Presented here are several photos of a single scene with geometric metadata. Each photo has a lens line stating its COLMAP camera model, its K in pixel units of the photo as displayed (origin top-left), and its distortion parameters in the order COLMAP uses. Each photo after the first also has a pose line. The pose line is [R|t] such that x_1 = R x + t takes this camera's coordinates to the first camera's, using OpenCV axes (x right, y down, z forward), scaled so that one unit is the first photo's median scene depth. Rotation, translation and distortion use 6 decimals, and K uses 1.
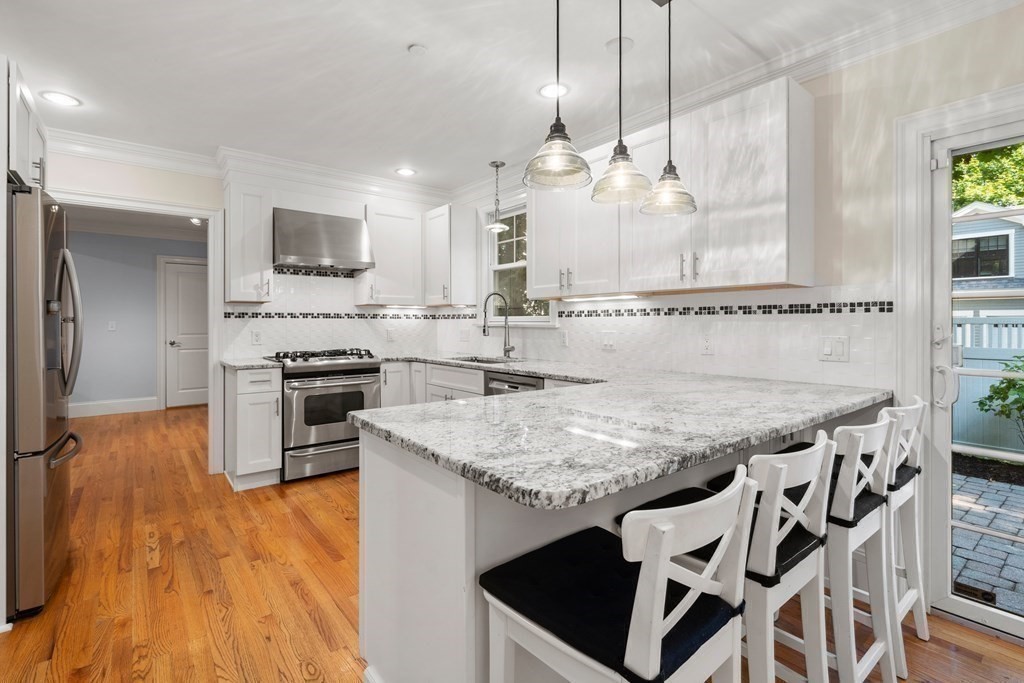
lens RADIAL K [[470.4, 0, 505.5], [0, 470.4, 324.0], [0, 0, 1]] dist [-0.006688, 0.000788]
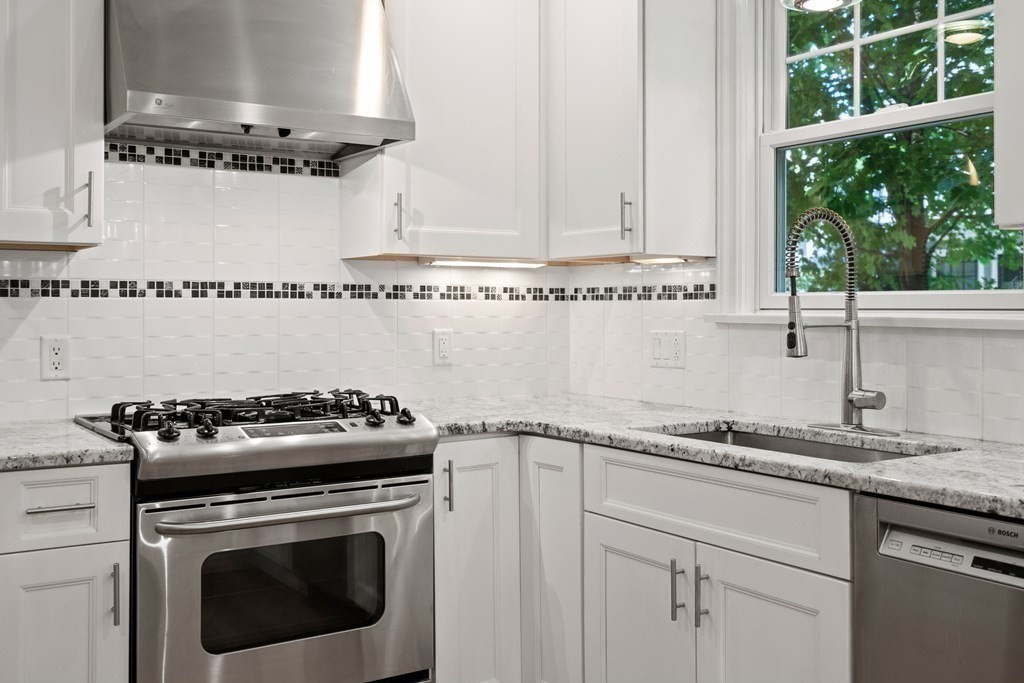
lens RADIAL K [[1013.8, 0, 506.8], [0, 1013.8, 308.1], [0, 0, 1]] dist [-0.003852, 0.000000]
pose [[0.996014, 0.001702, -0.089175, -0.162929], [-0.001910, 0.999996, -0.002244, -0.004098], [0.089171, 0.002406, 0.996013, 0.342829]]
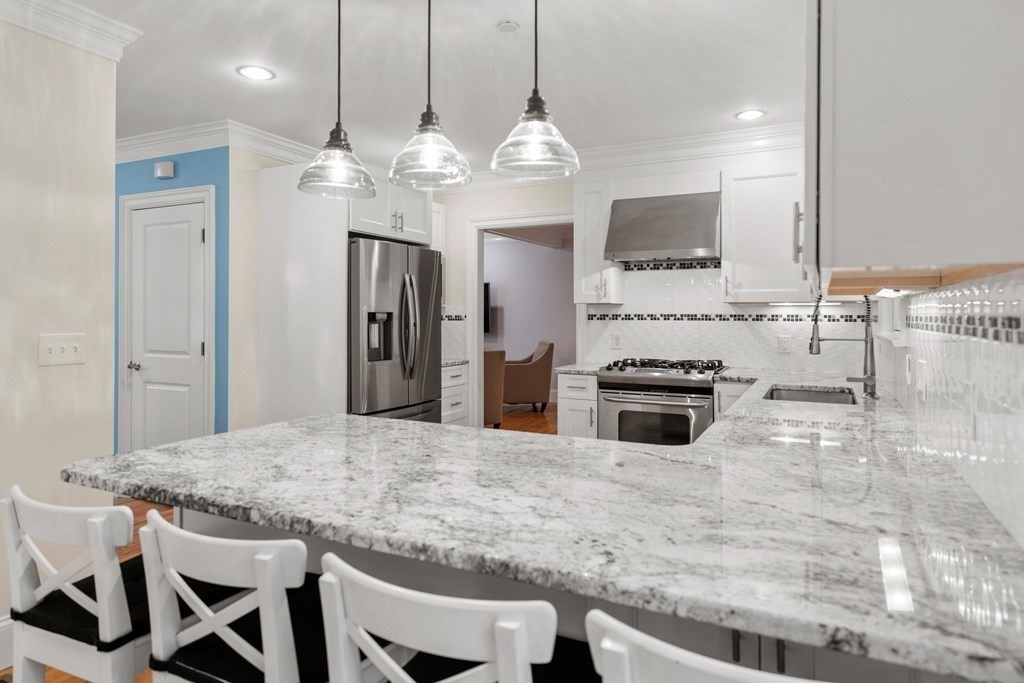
lens RADIAL K [[623.2, 0, 513.2], [0, 623.2, 307.7], [0, 0, 1]] dist [0.012295, -0.000205]
pose [[0.431068, -0.006837, -0.902294, 0.509195], [-0.003647, 0.999950, -0.009320, -0.025776], [0.902312, 0.007309, 0.431021, 0.293317]]
